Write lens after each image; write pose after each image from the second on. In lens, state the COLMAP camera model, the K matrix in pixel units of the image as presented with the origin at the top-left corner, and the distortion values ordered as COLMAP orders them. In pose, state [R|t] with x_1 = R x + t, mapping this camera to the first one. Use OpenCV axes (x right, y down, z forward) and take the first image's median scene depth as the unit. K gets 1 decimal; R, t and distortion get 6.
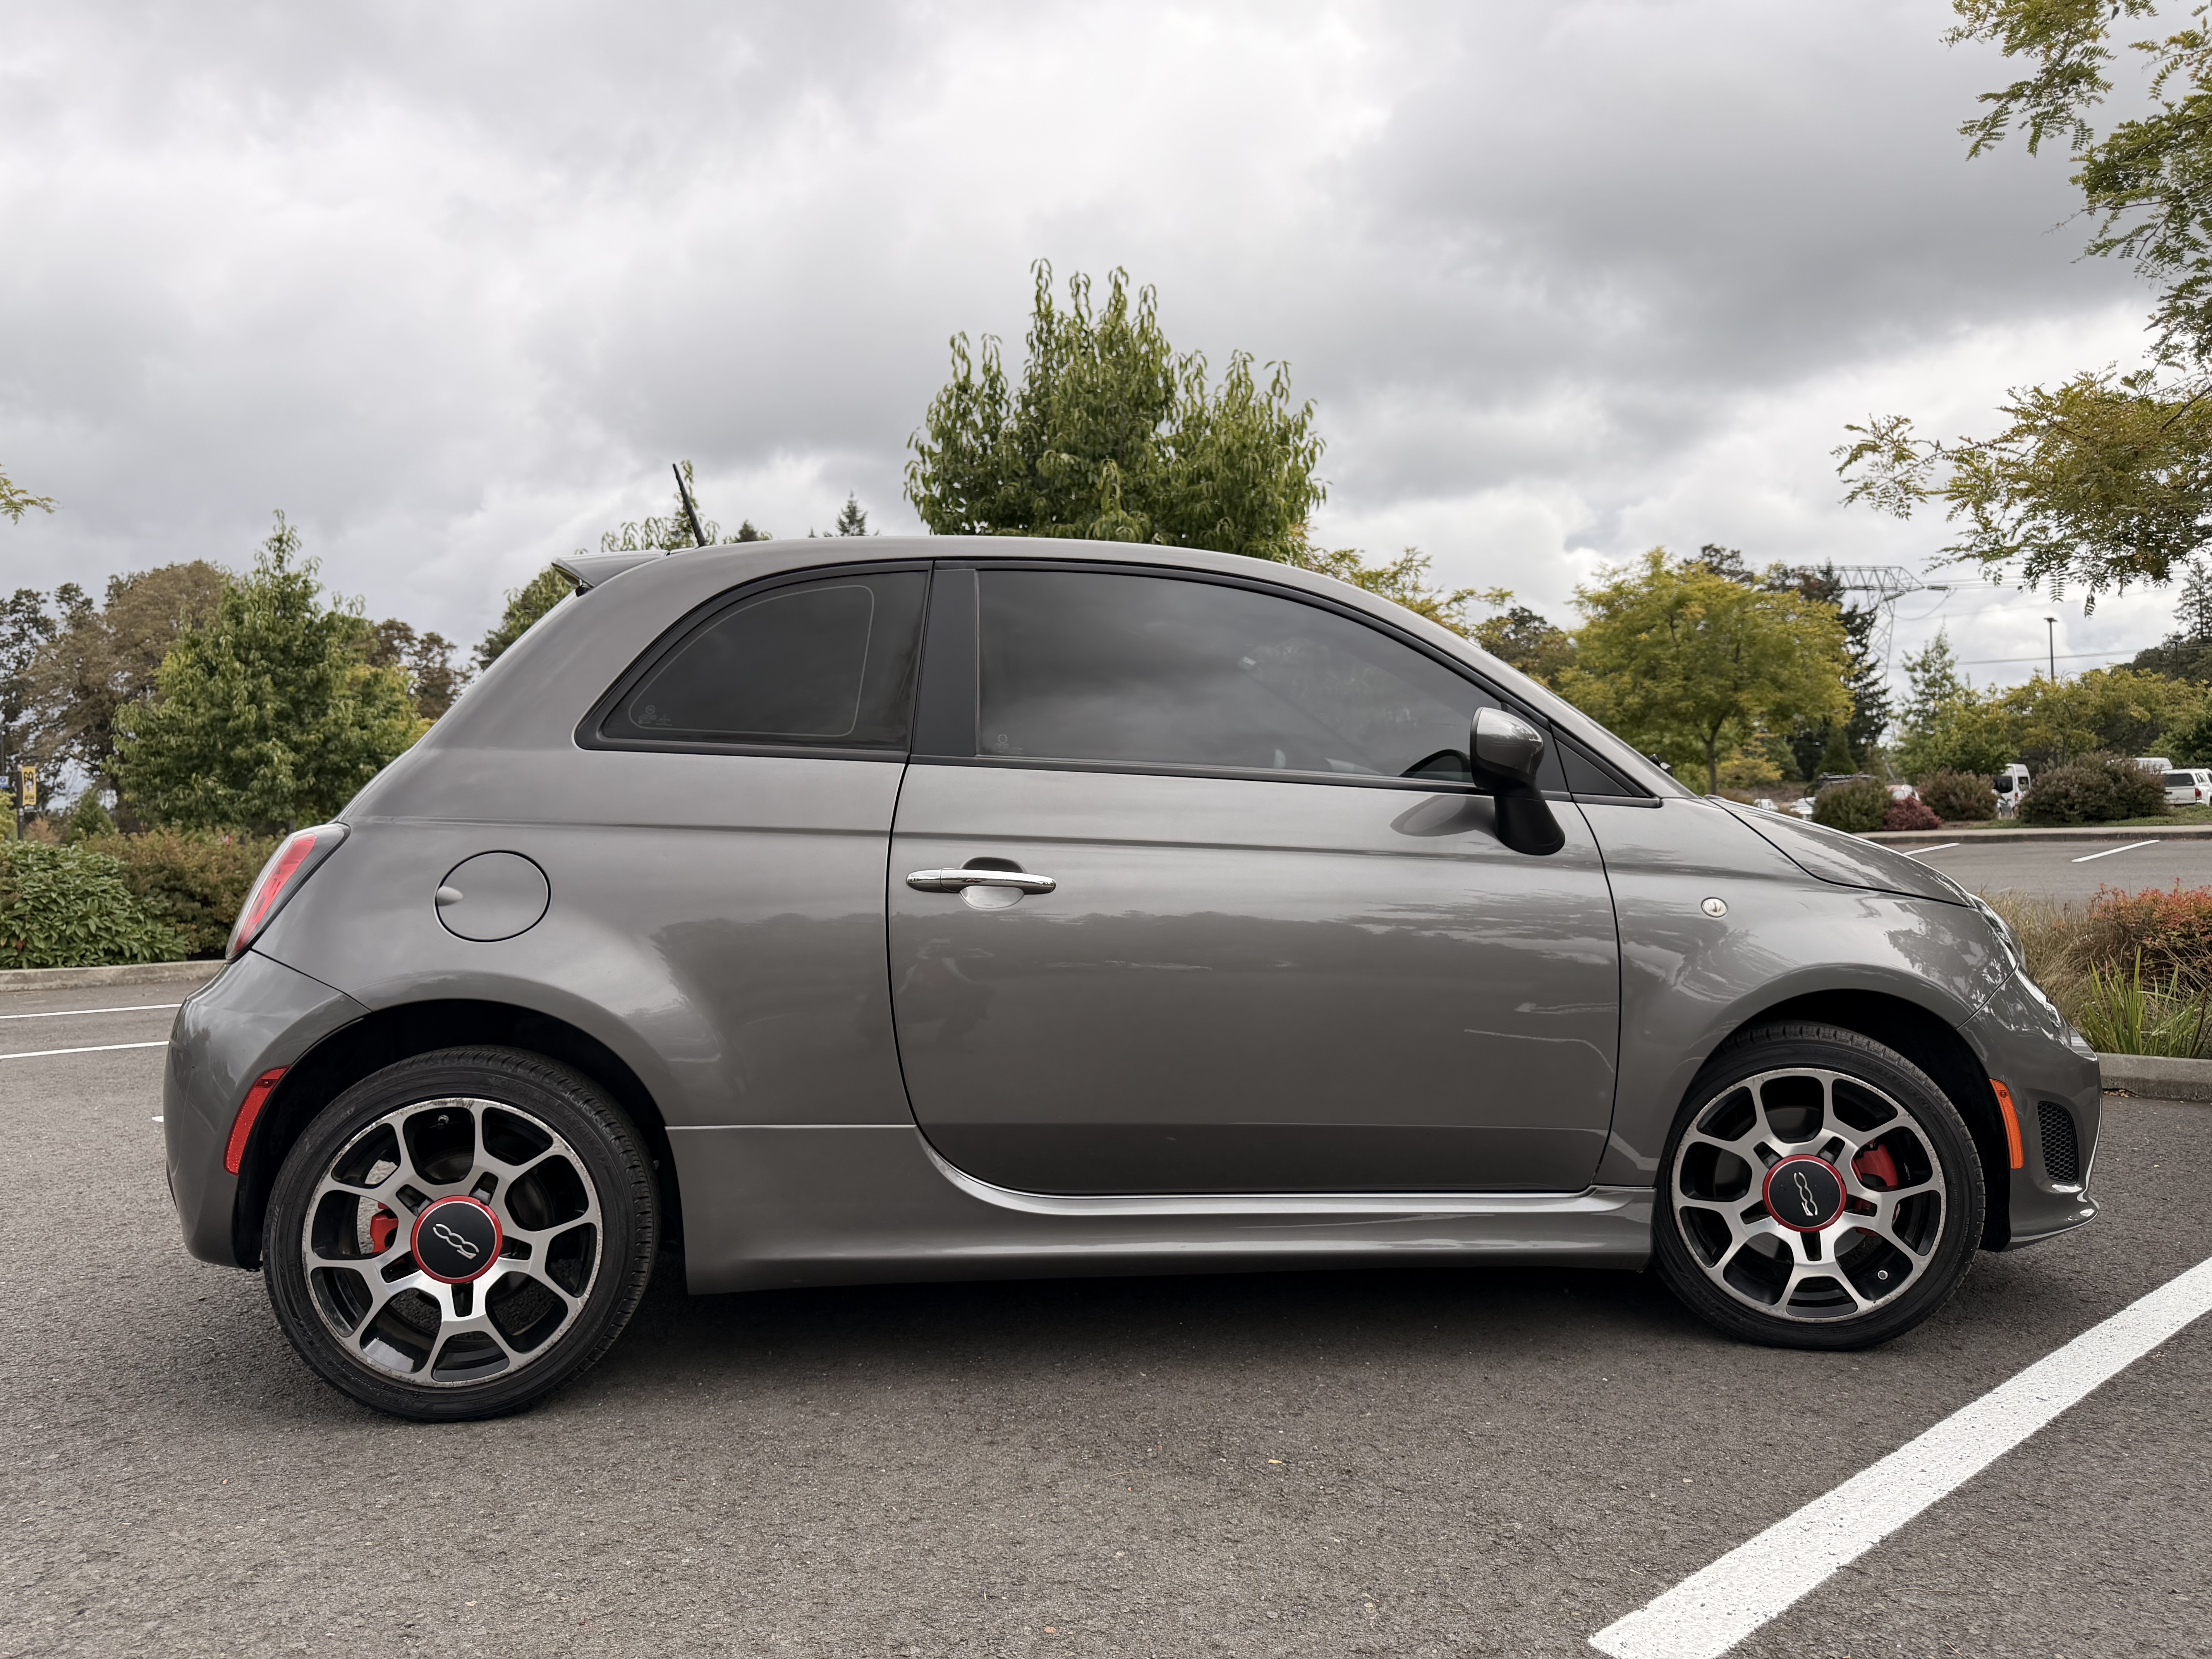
lens RADIAL K [[1547.1, 0, 1097.7], [0, 1547.1, 890.0], [0, 0, 1]] dist [-0.004931, -0.008052]
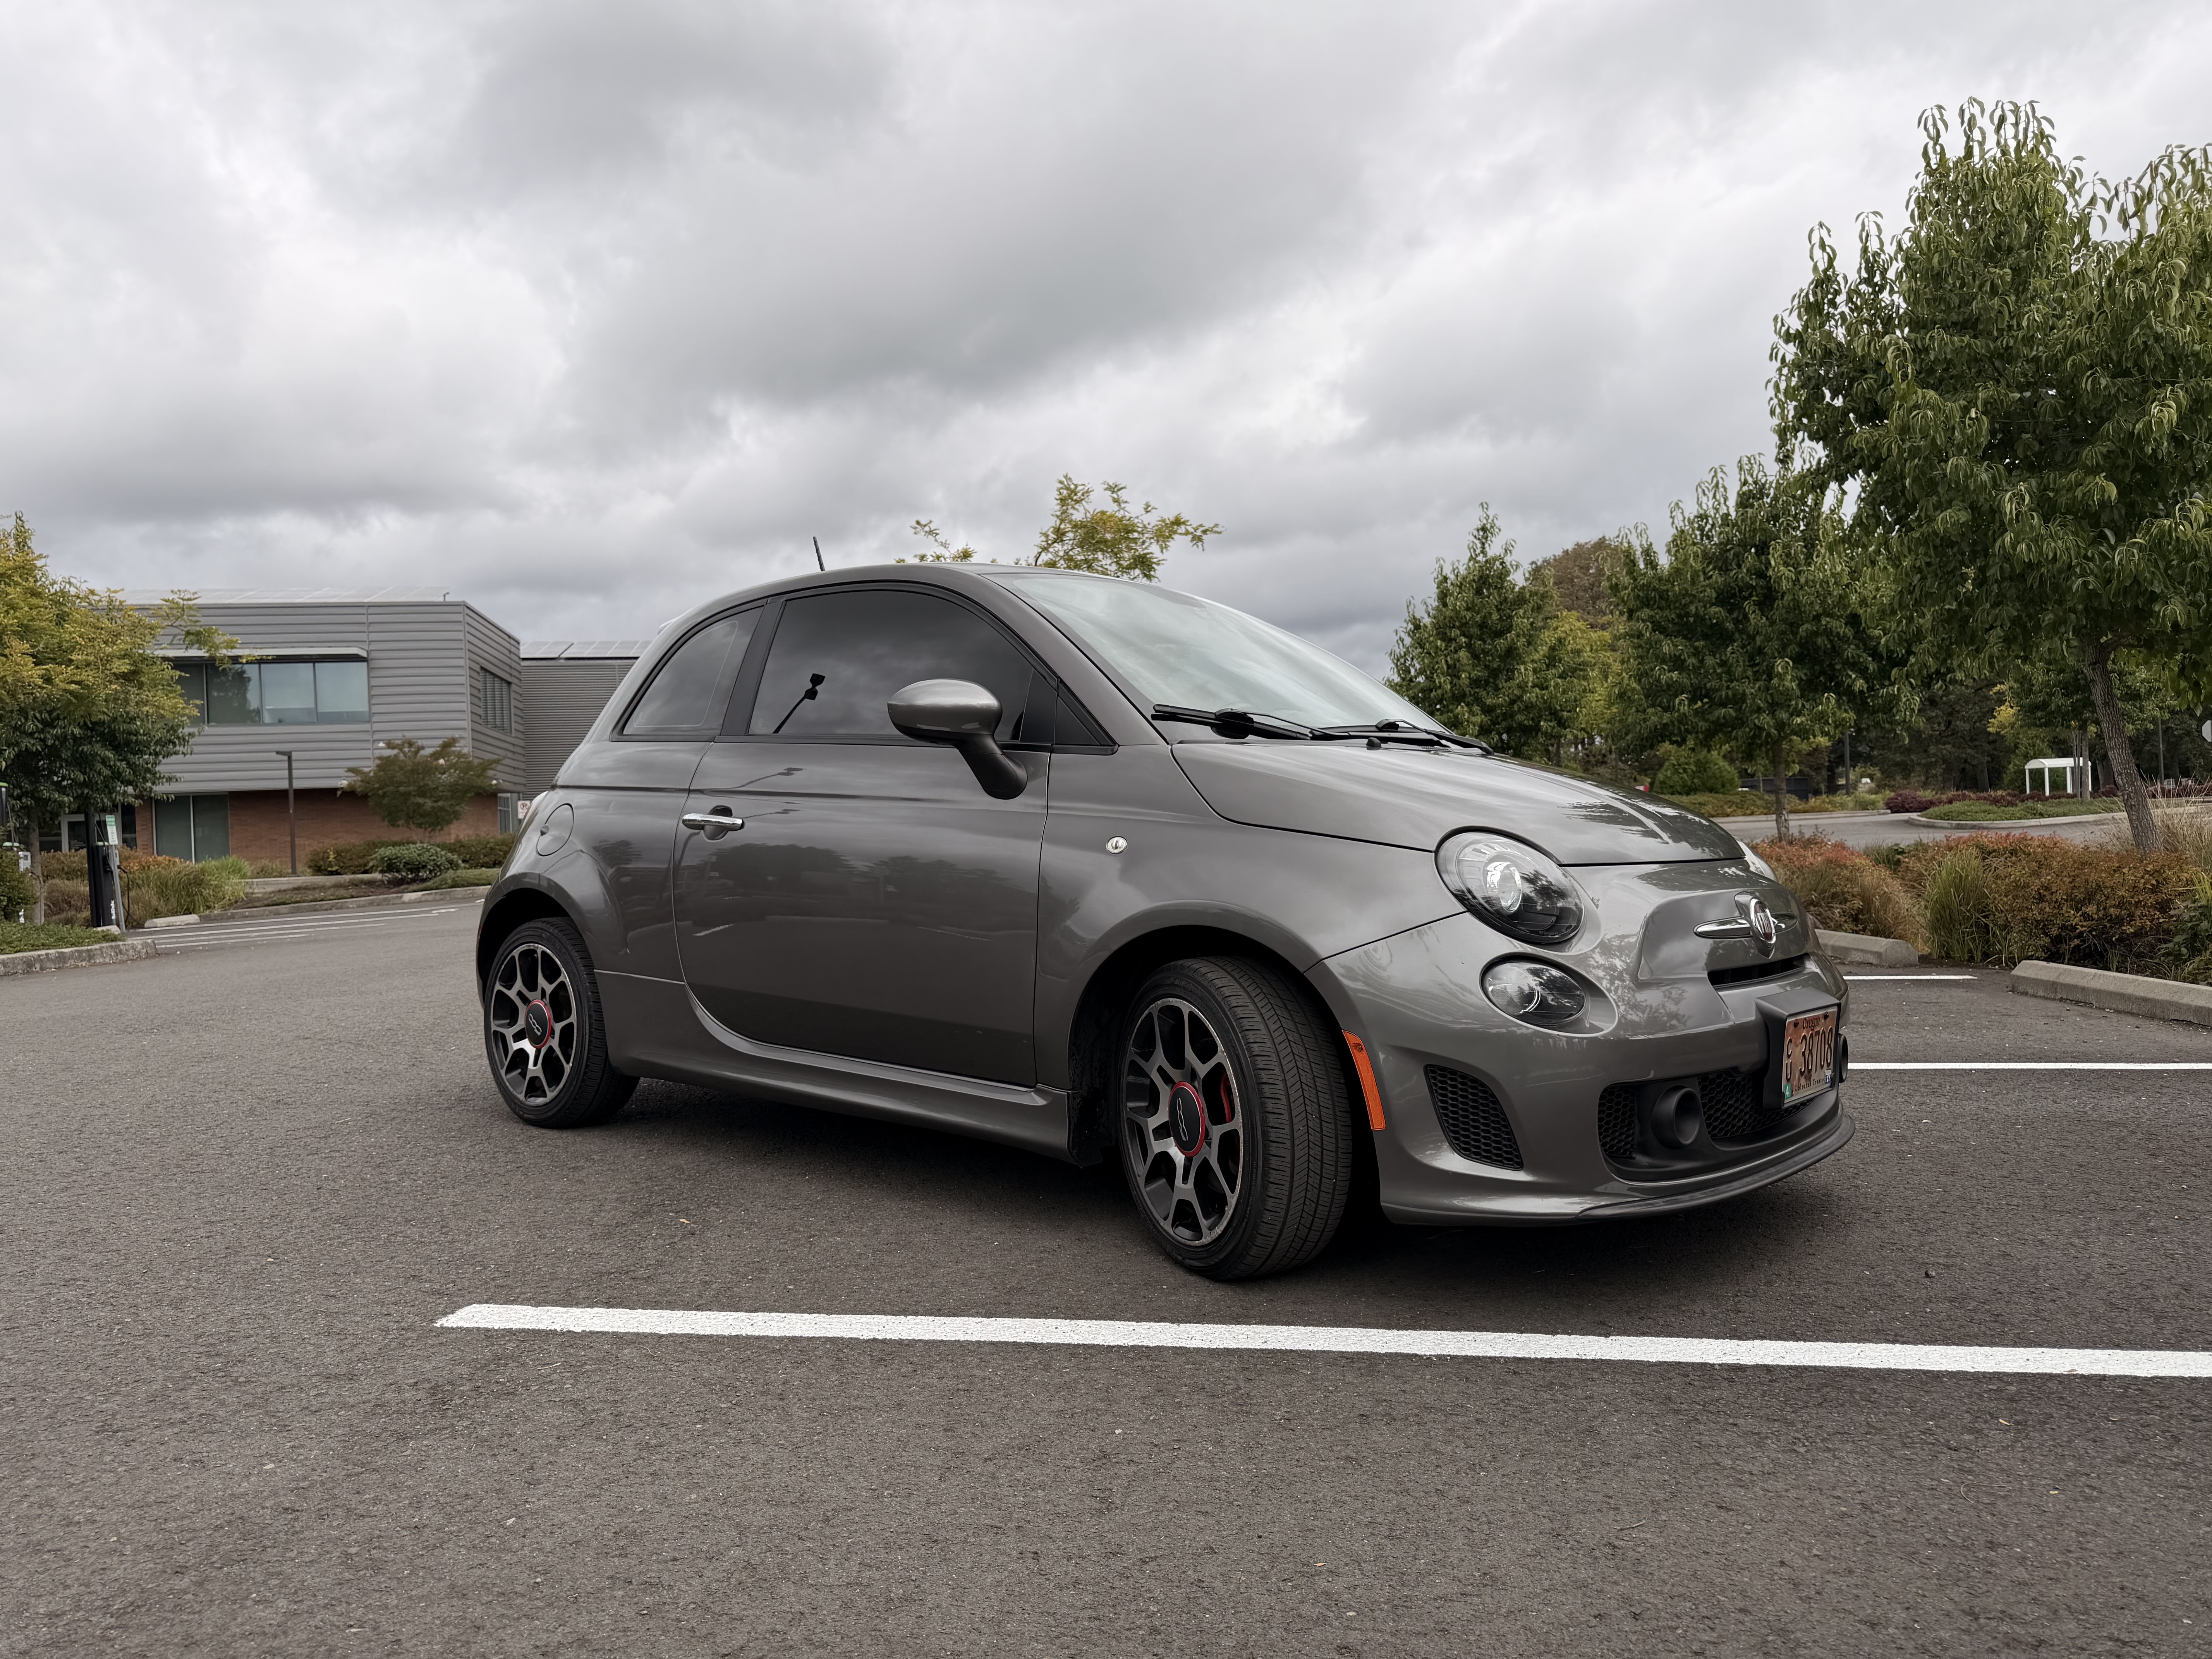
lens RADIAL K [[1579.1, 0, 1106.0], [0, 1579.1, 829.5], [0, 0, 1]] dist [-0.000538, 0.000357]
pose [[0.643331, -0.004218, -0.765576, 0.347193], [-0.000026, 0.999985, -0.005531, 0.002435], [0.765588, 0.003578, 0.643321, 0.078314]]
